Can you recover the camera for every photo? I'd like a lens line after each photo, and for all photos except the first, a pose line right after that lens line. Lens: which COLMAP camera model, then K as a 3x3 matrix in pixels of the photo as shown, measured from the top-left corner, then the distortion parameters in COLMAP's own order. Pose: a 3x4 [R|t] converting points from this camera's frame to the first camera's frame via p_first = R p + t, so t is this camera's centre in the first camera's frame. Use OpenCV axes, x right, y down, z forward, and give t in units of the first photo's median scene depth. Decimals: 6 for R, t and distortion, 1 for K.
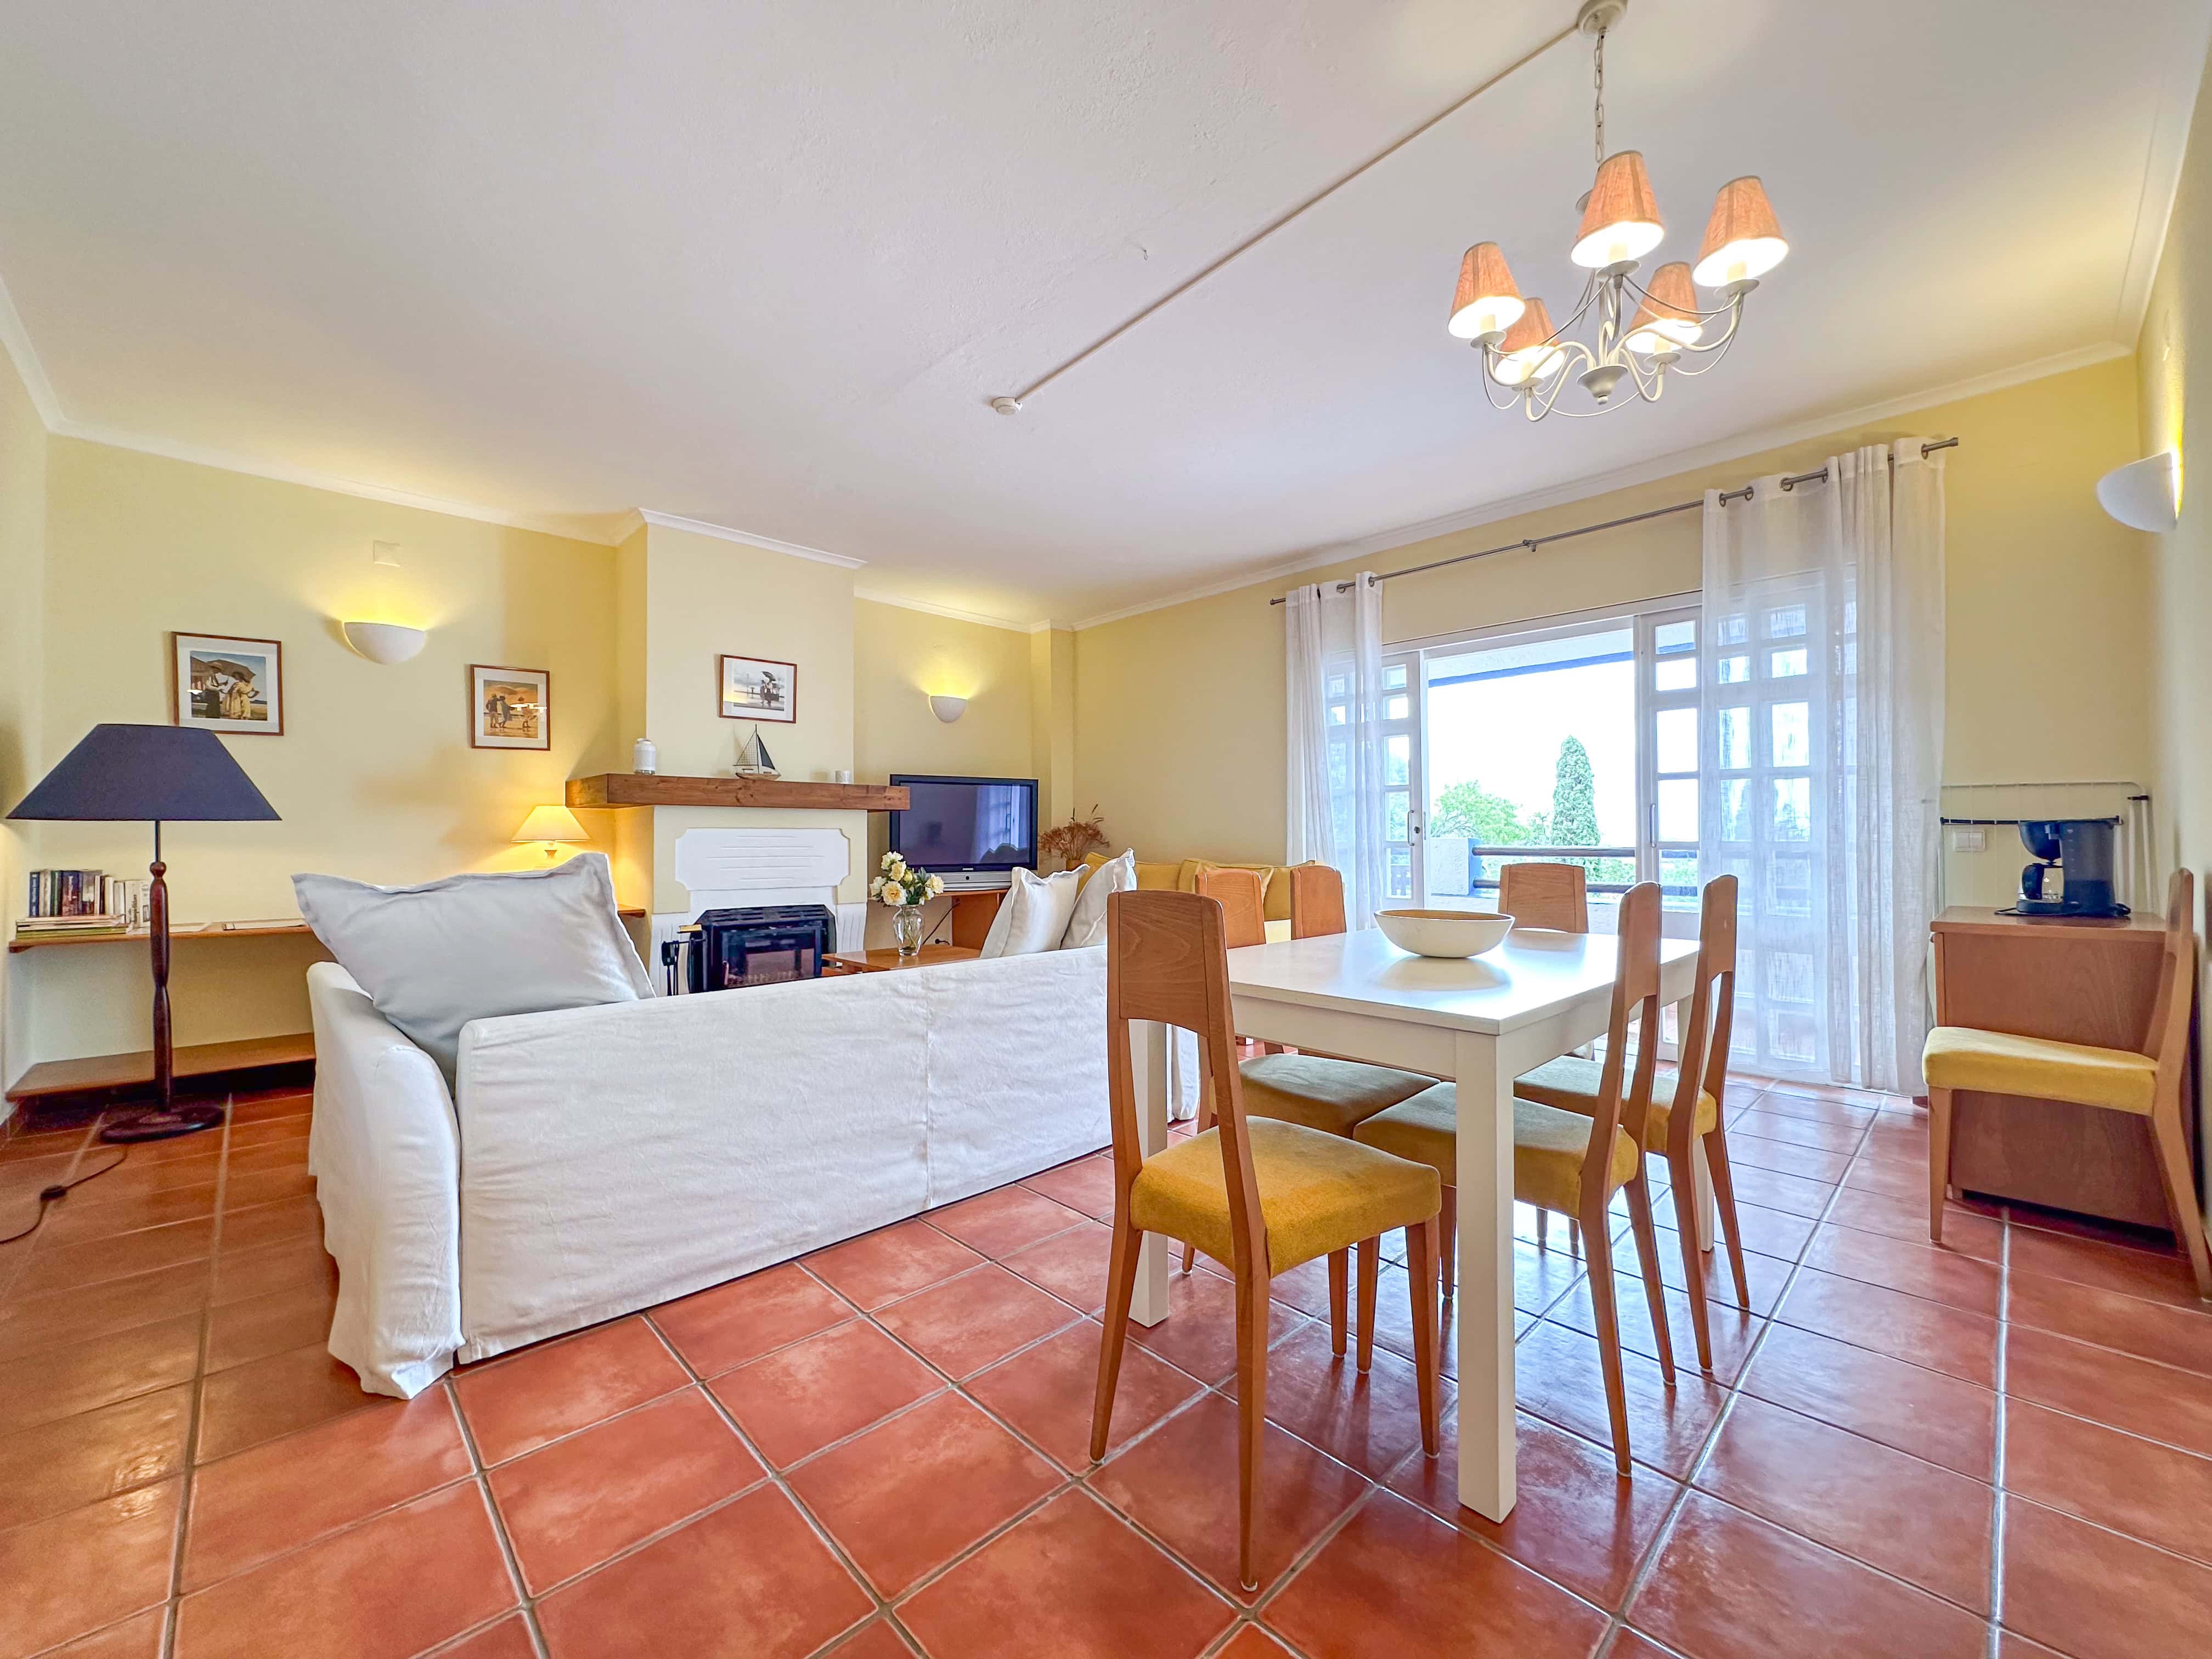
lens RADIAL K [[880.8, 0, 1106.7], [0, 880.8, 830.5], [0, 0, 1]] dist [-0.000455, -0.000235]
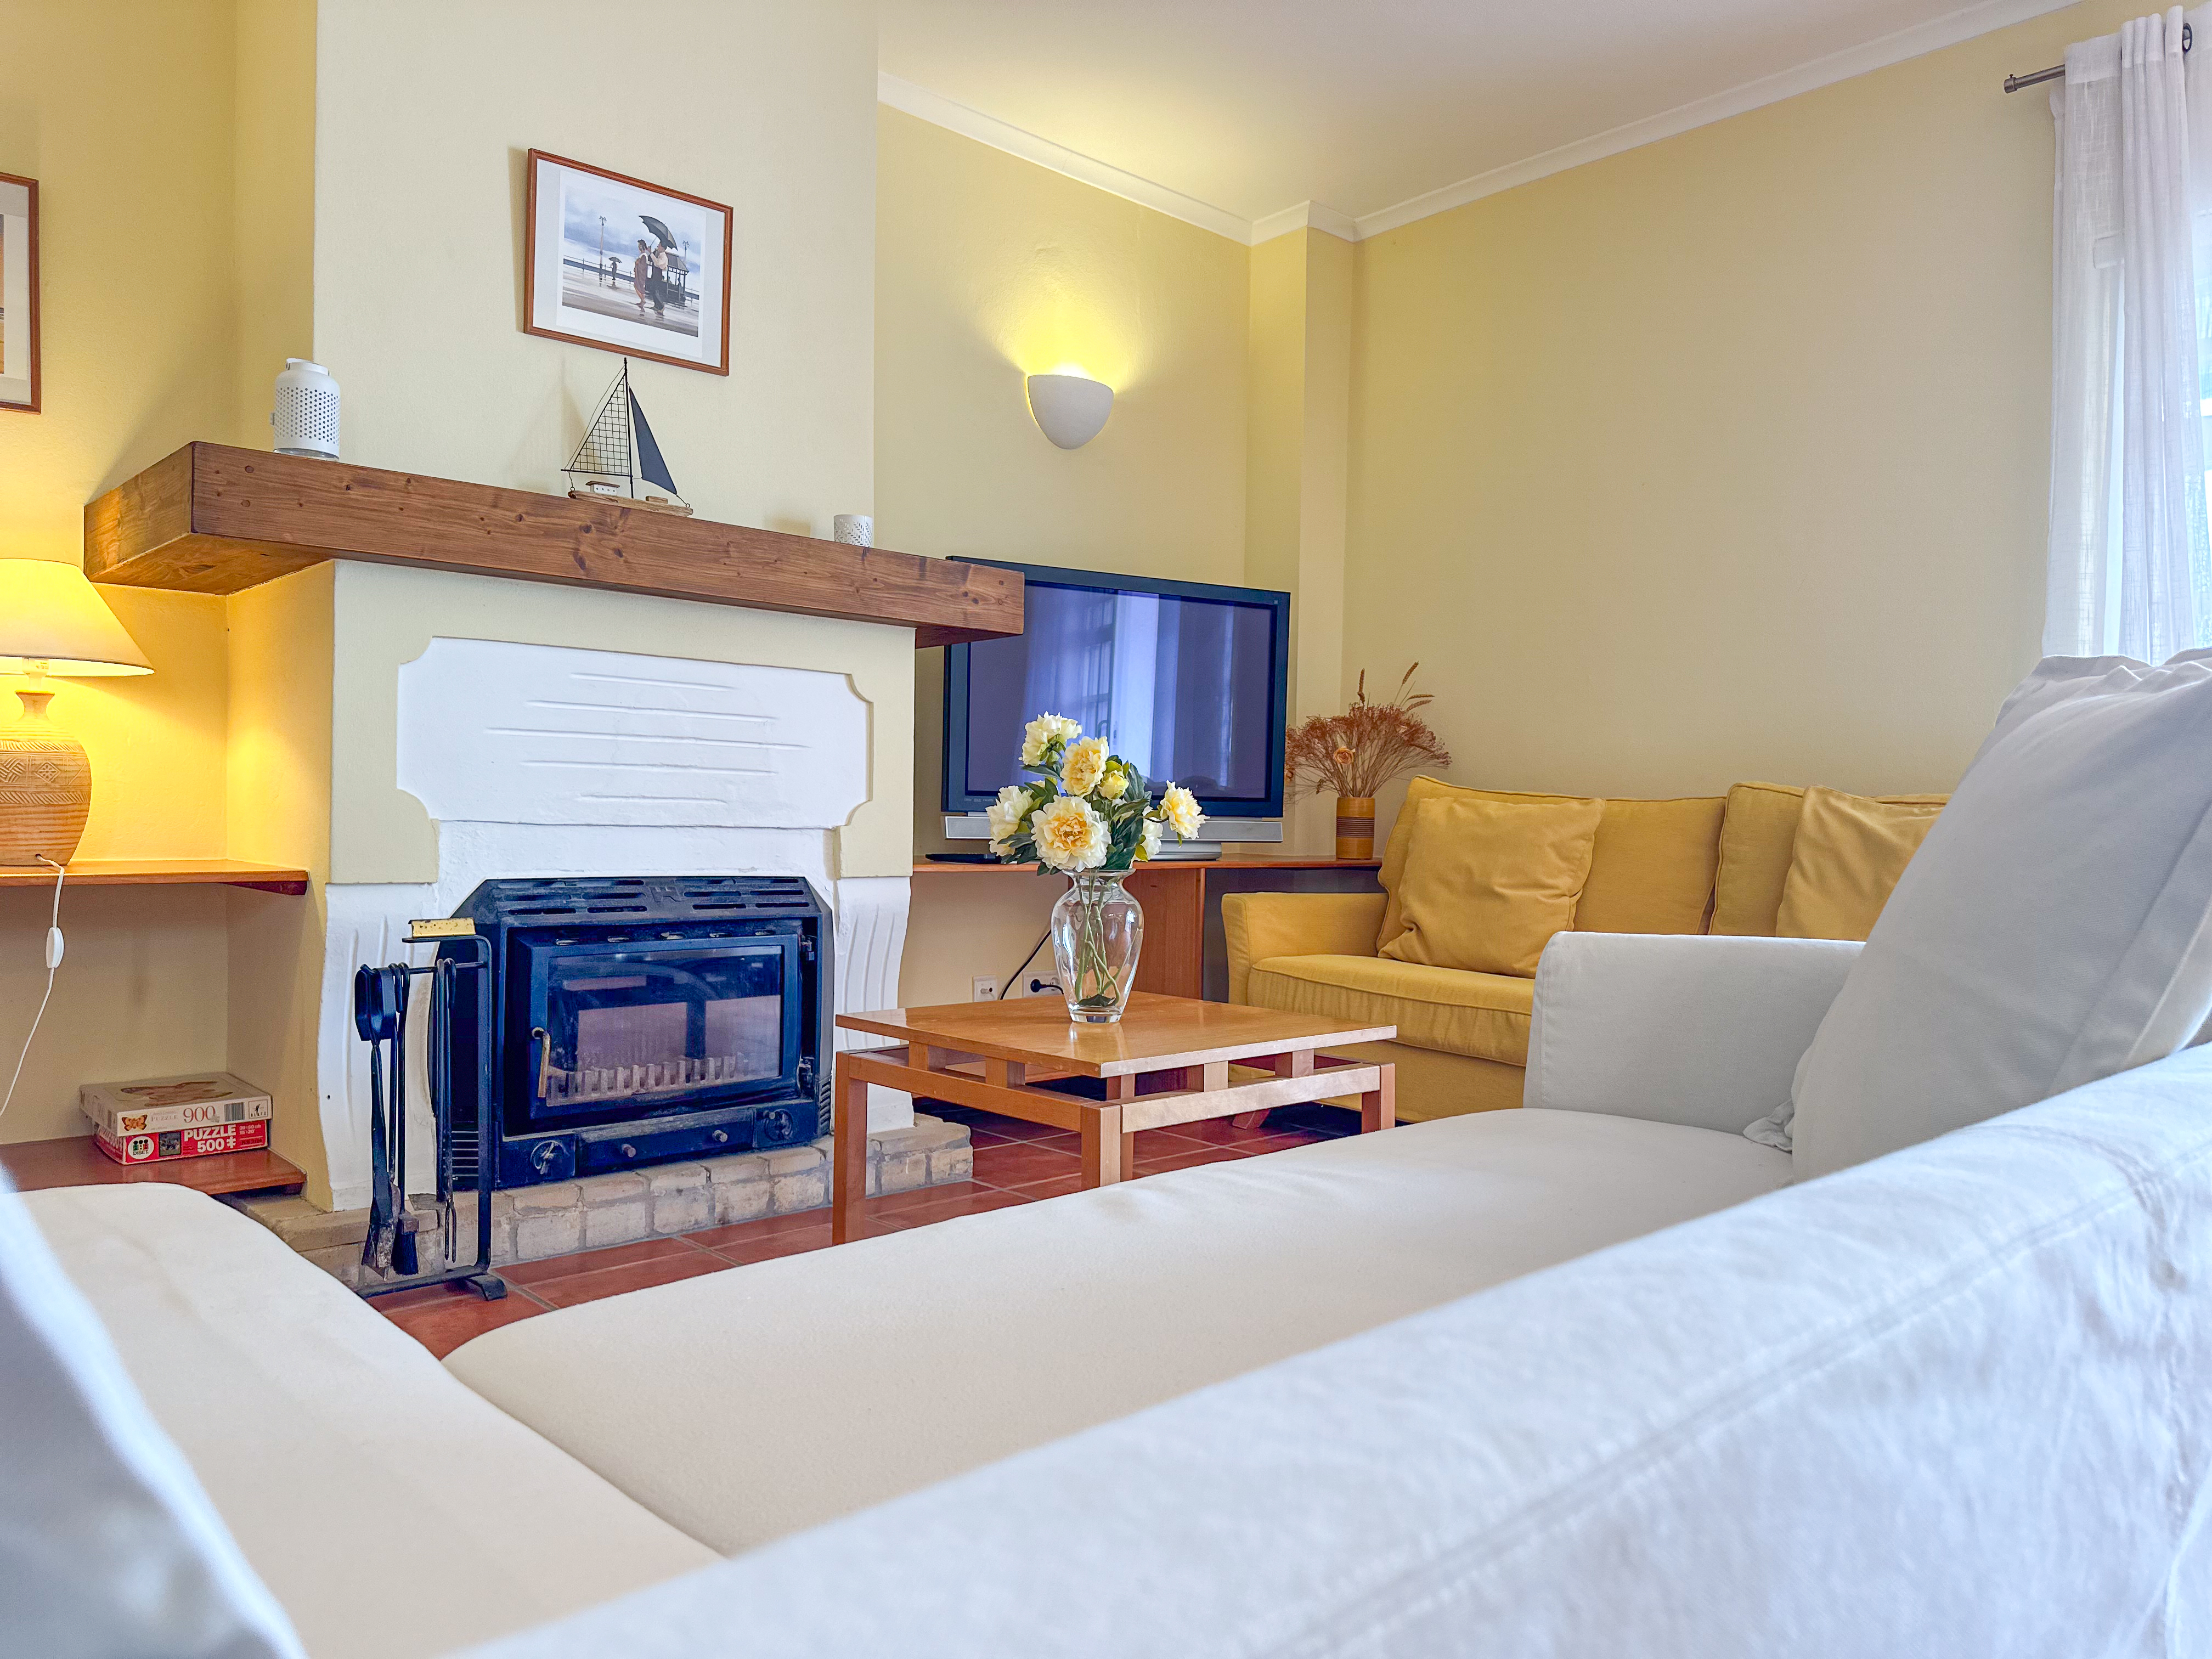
lens RADIAL K [[1560.9, 0, 1104.3], [0, 1560.9, 845.8], [0, 0, 1]] dist [0.008362, -0.007382]
pose [[0.999684, 0.019772, -0.015553, -0.200220], [-0.019387, 0.999513, 0.024468, 0.056364], [0.016029, -0.024159, 0.999580, 0.387655]]
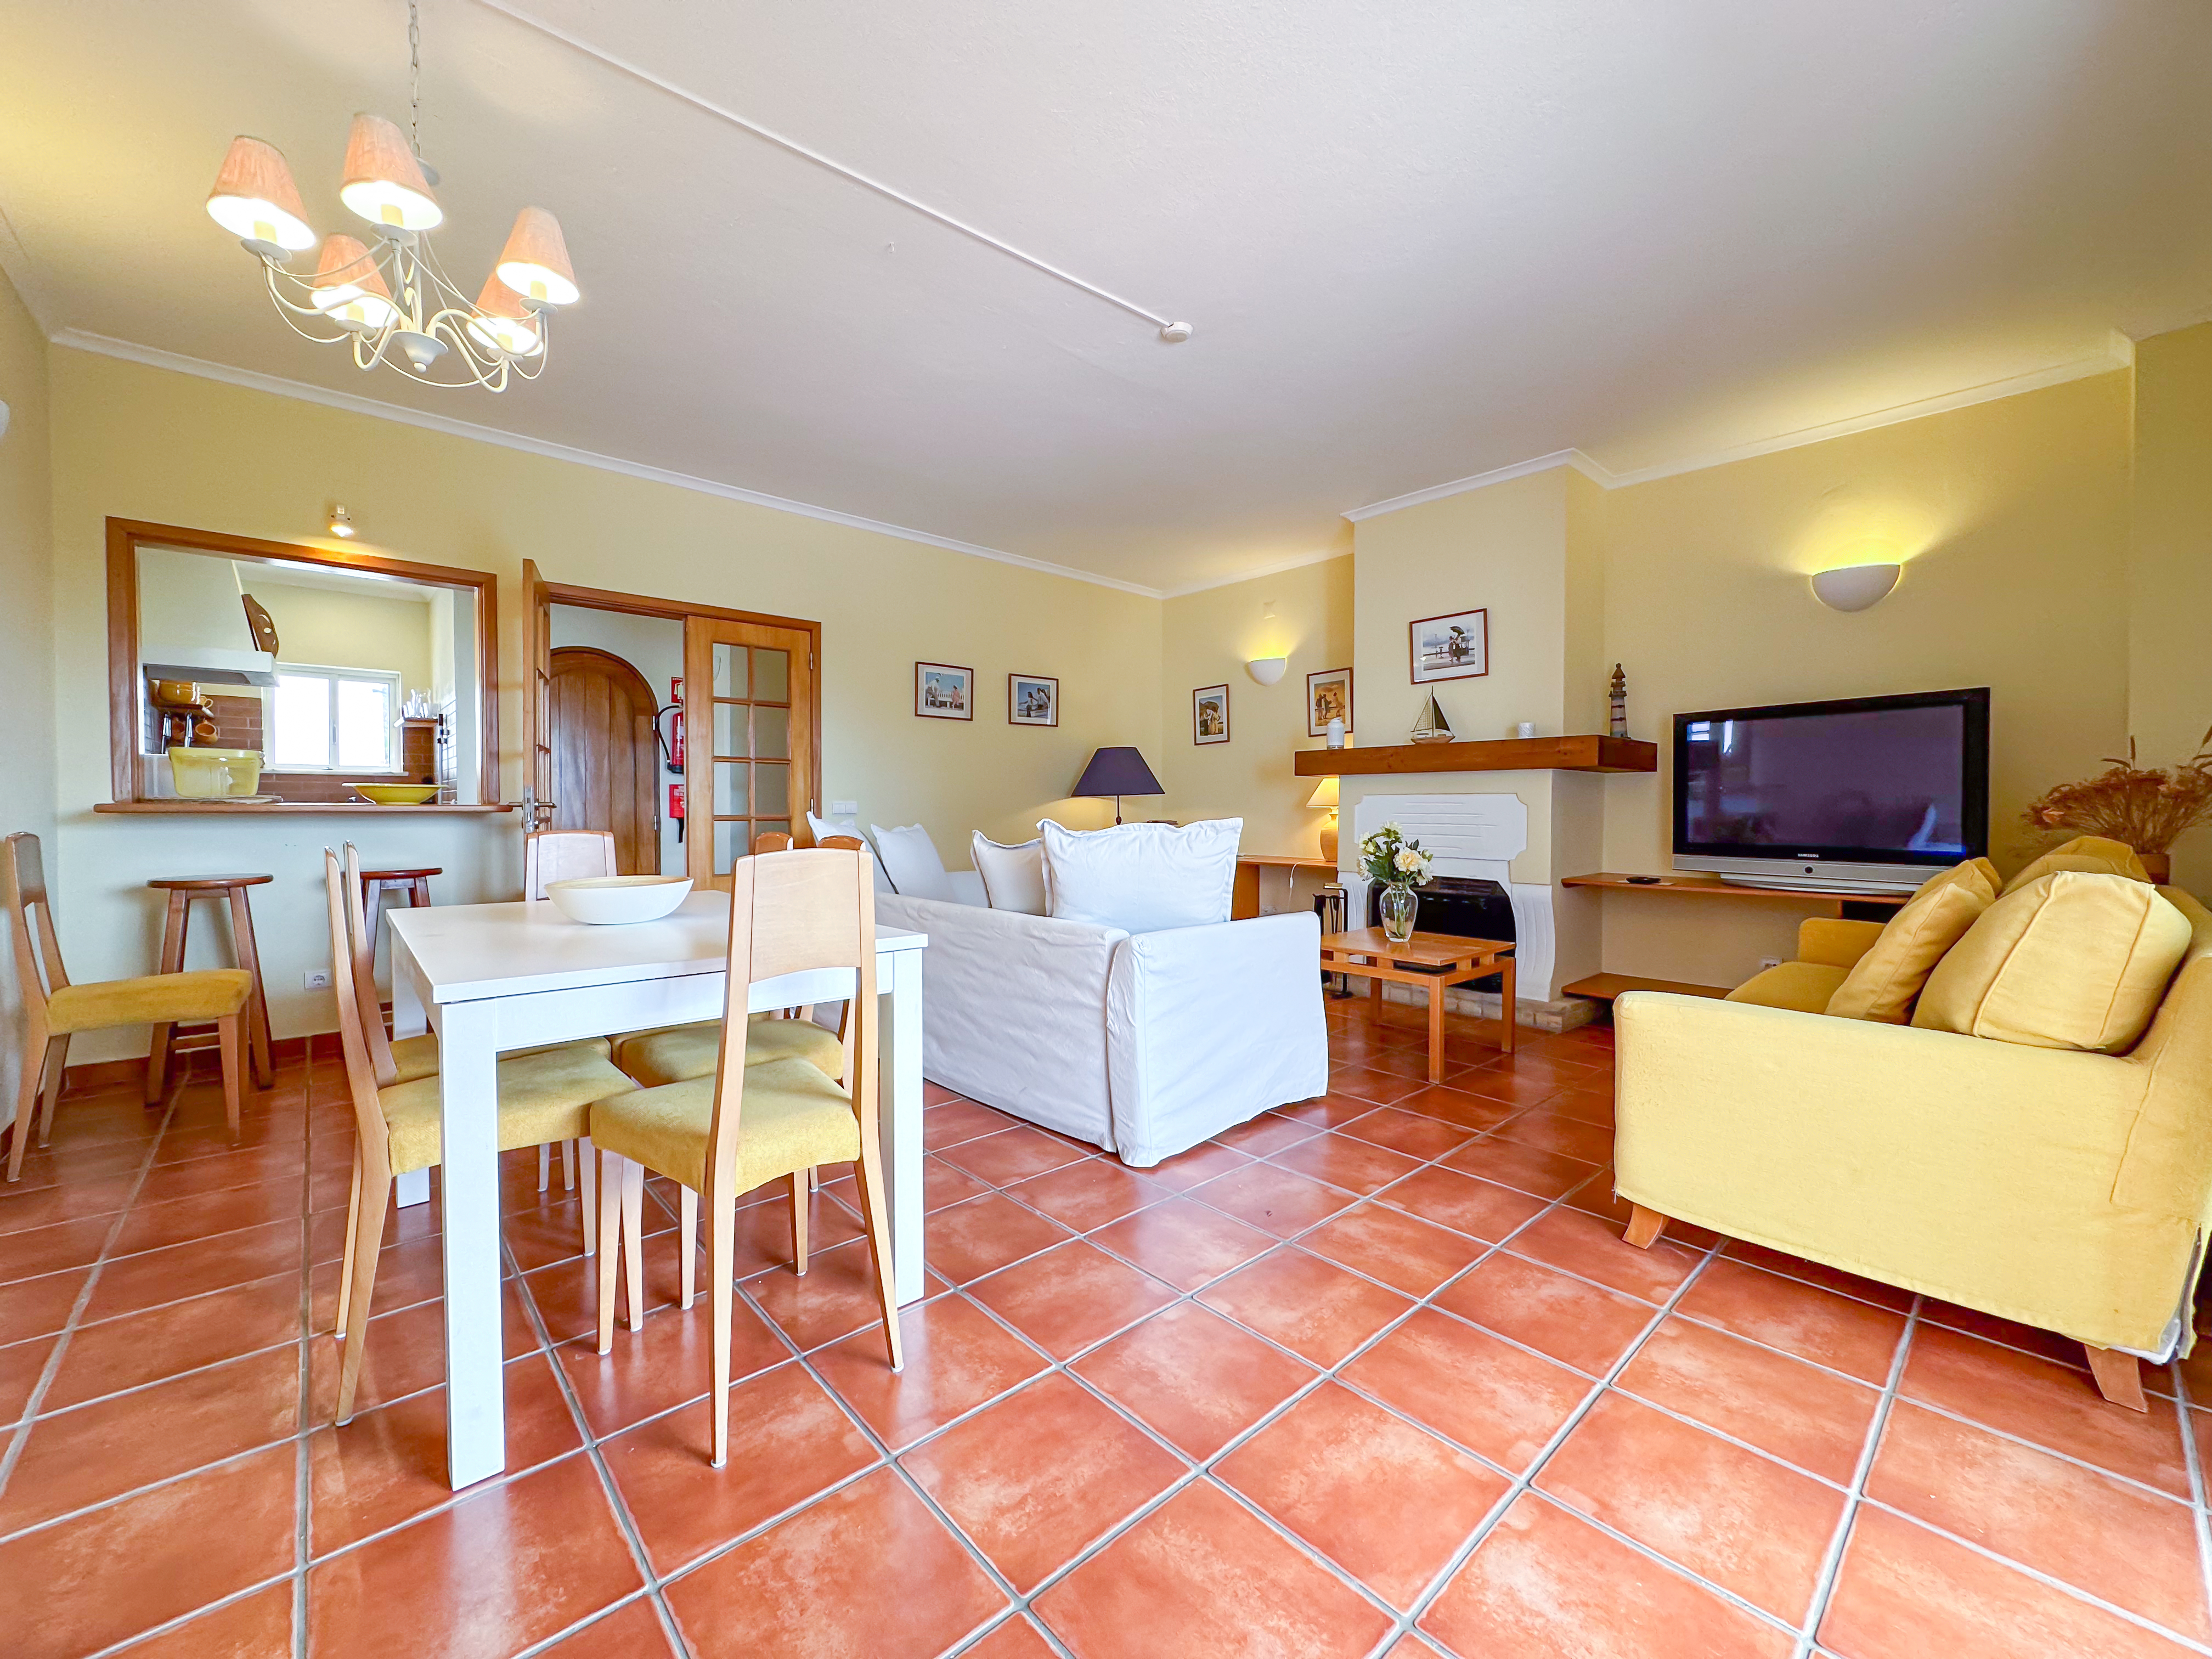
lens RADIAL K [[880.8, 0, 1106.6], [0, 880.8, 818.9], [0, 0, 1]] dist [-0.000455, -0.000235]
pose [[-0.029477, 0.015696, -0.999442, 0.594195], [0.008188, 0.999847, 0.015461, 0.007040], [0.999532, -0.007727, -0.029601, 0.692768]]
